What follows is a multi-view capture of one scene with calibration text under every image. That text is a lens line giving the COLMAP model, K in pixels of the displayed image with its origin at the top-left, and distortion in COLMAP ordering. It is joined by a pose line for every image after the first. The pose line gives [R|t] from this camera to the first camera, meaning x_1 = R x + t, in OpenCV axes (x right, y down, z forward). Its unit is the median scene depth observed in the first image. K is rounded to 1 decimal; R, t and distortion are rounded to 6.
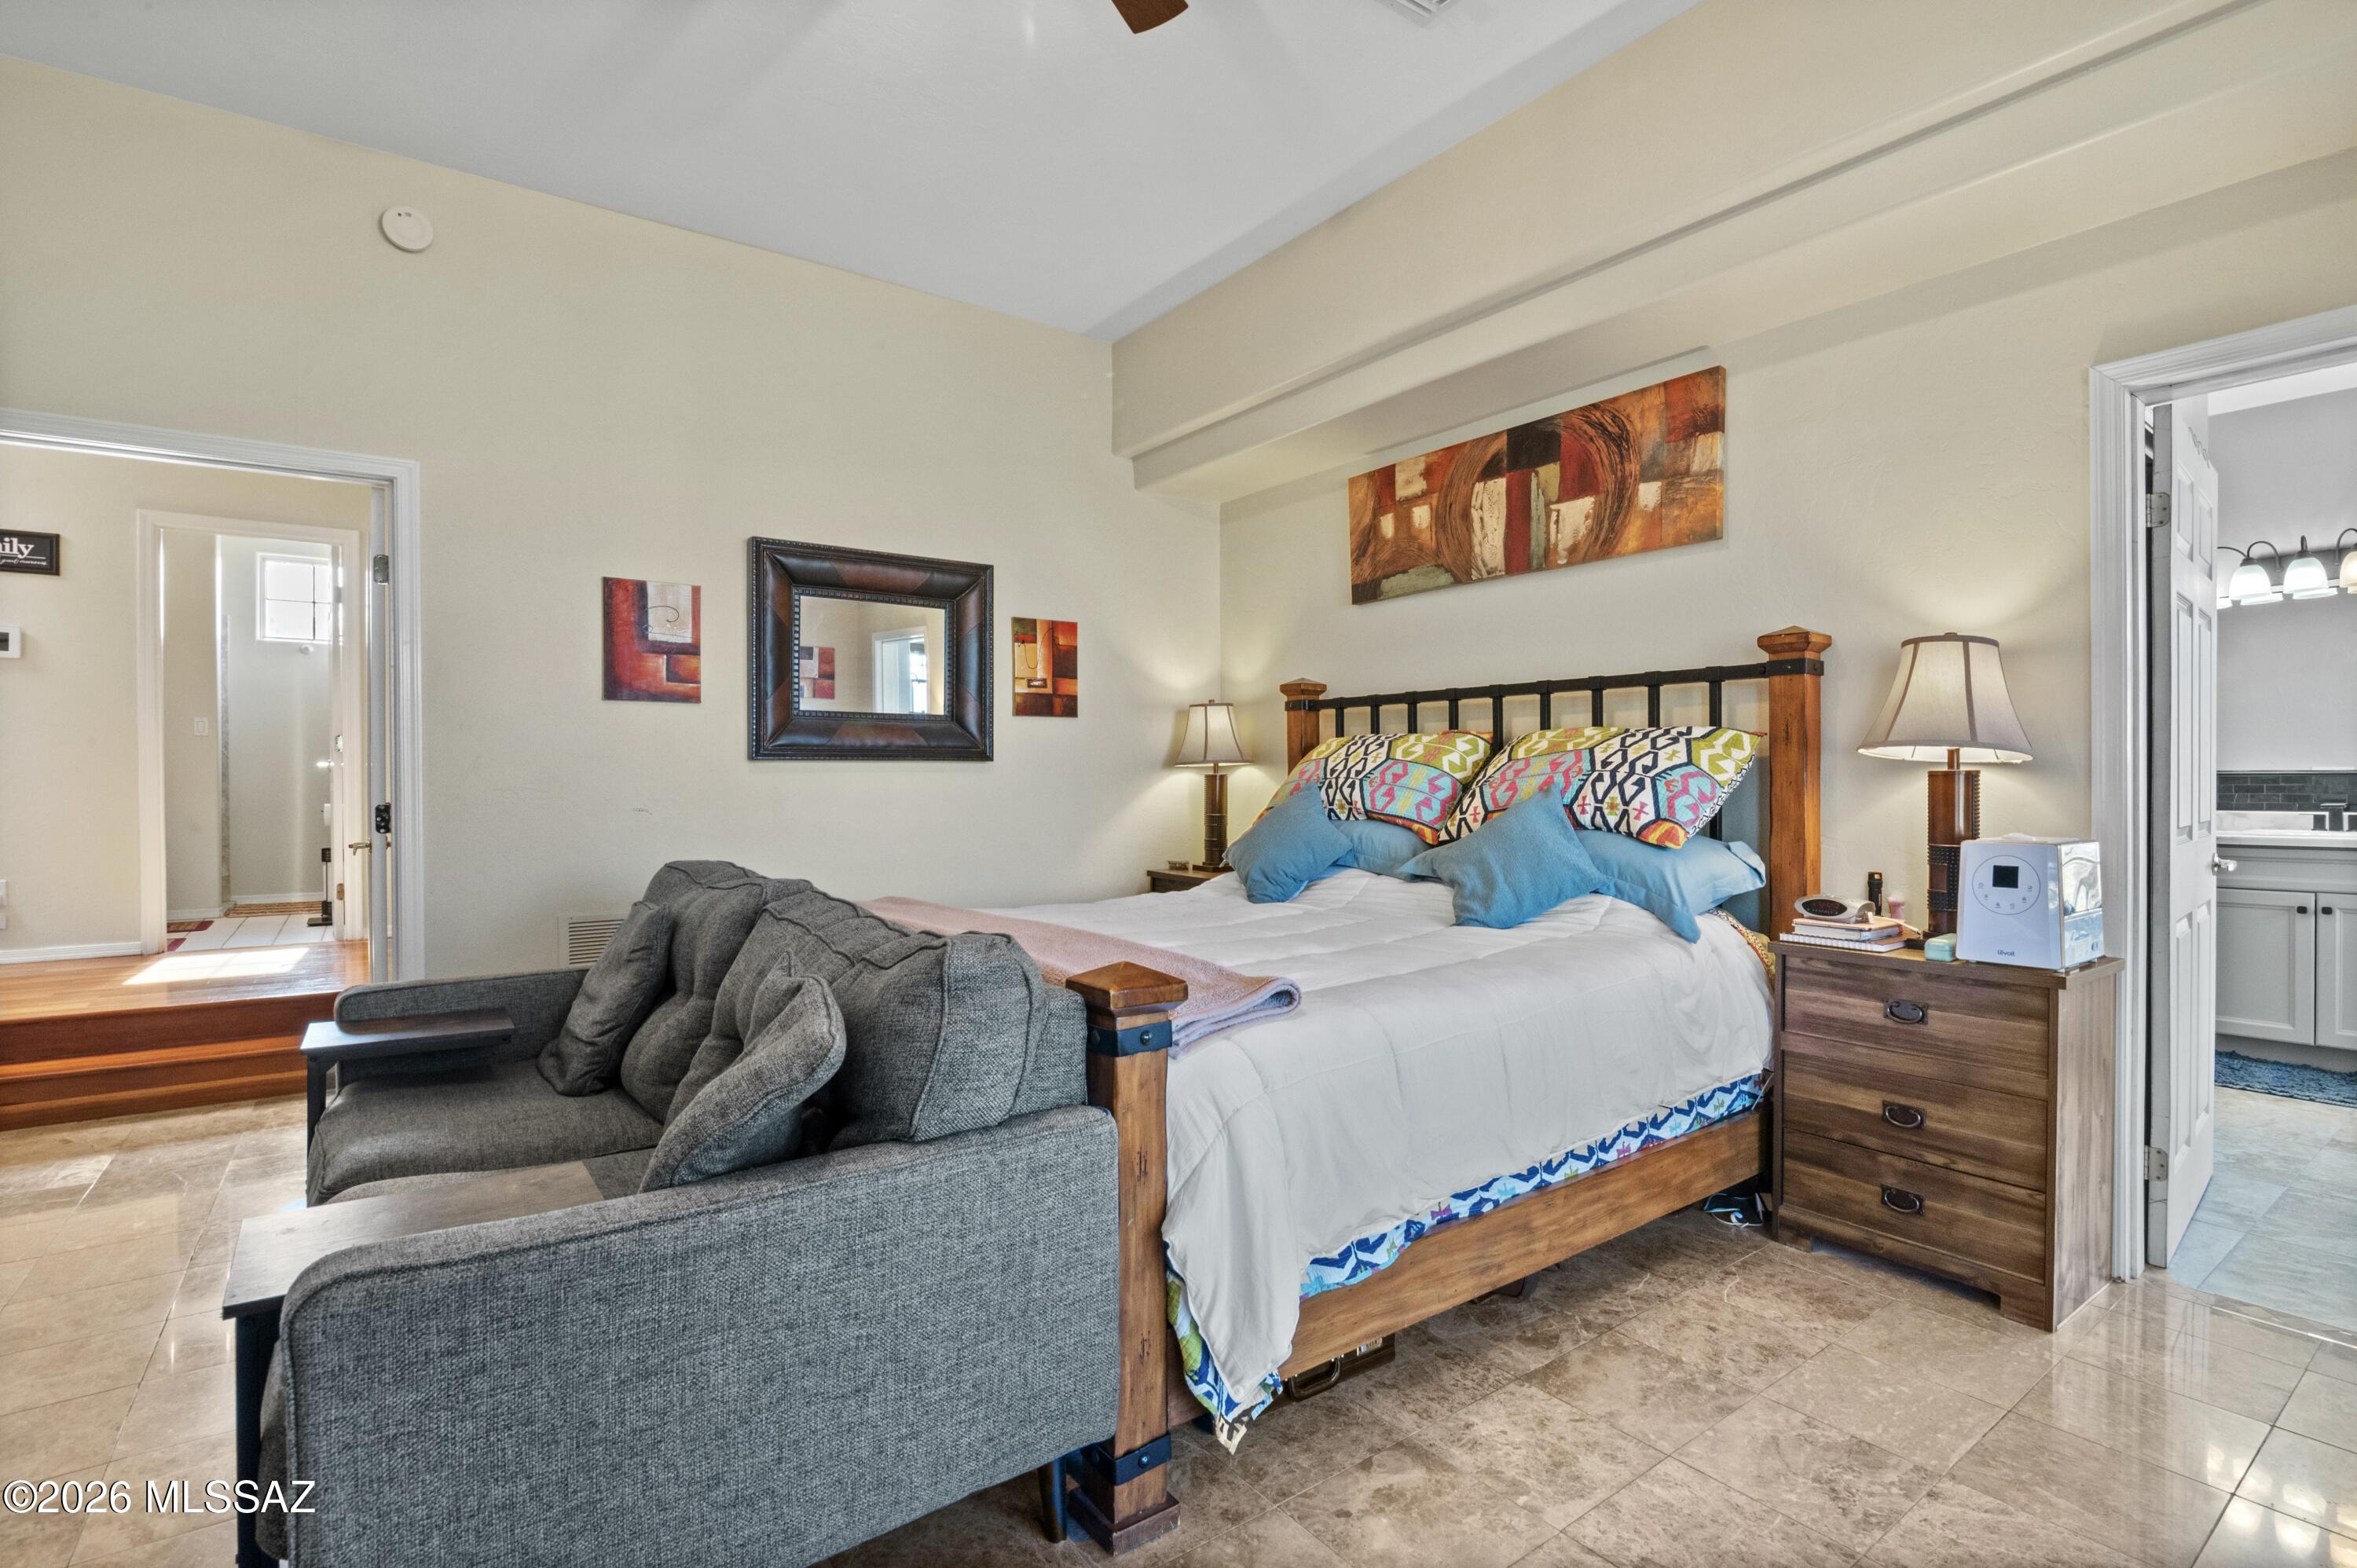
lens RADIAL K [[1104.3, 0, 1182.1], [0, 1104.3, 794.4], [0, 0, 1]] dist [-0.019694, 0.001864]
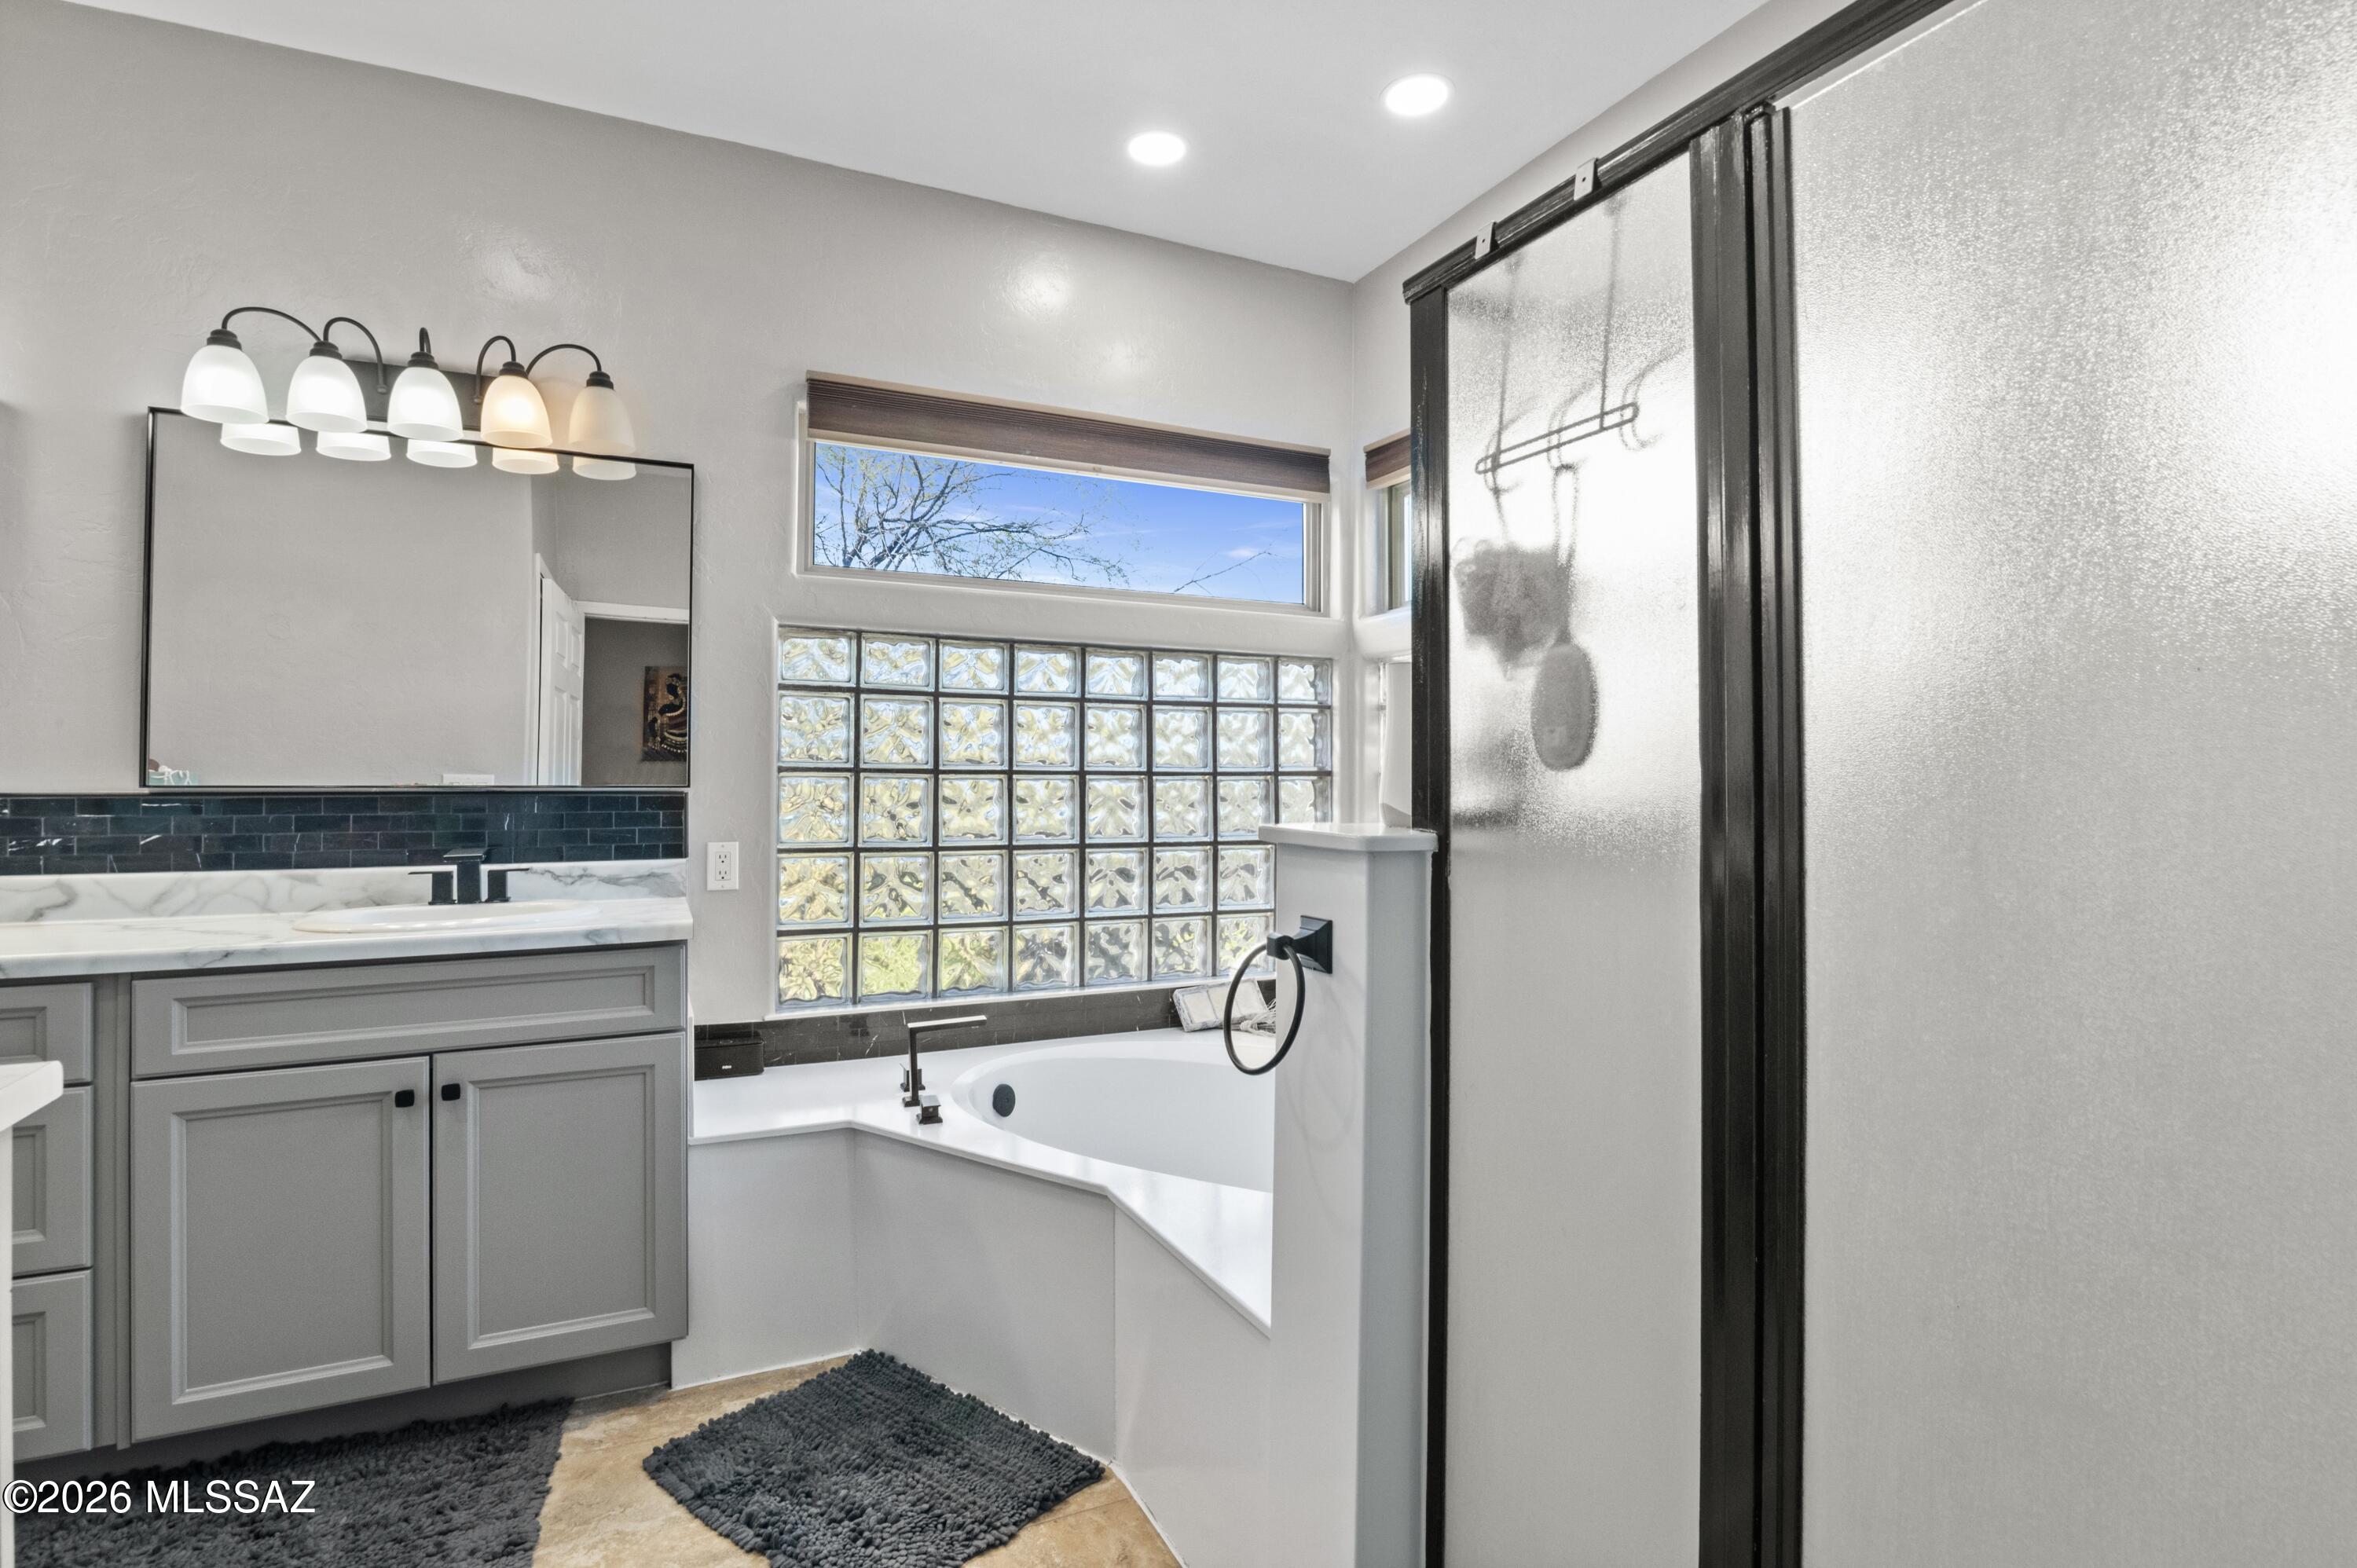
lens RADIAL K [[1104.3, 0, 1182.1], [0, 1104.3, 794.4], [0, 0, 1]] dist [-0.019694, 0.001864]
pose [[0.178203, 0.014800, 0.983882, 0.598292], [0.001093, 0.999883, -0.015239, -0.010694], [-0.983993, 0.003791, 0.178166, 0.559047]]
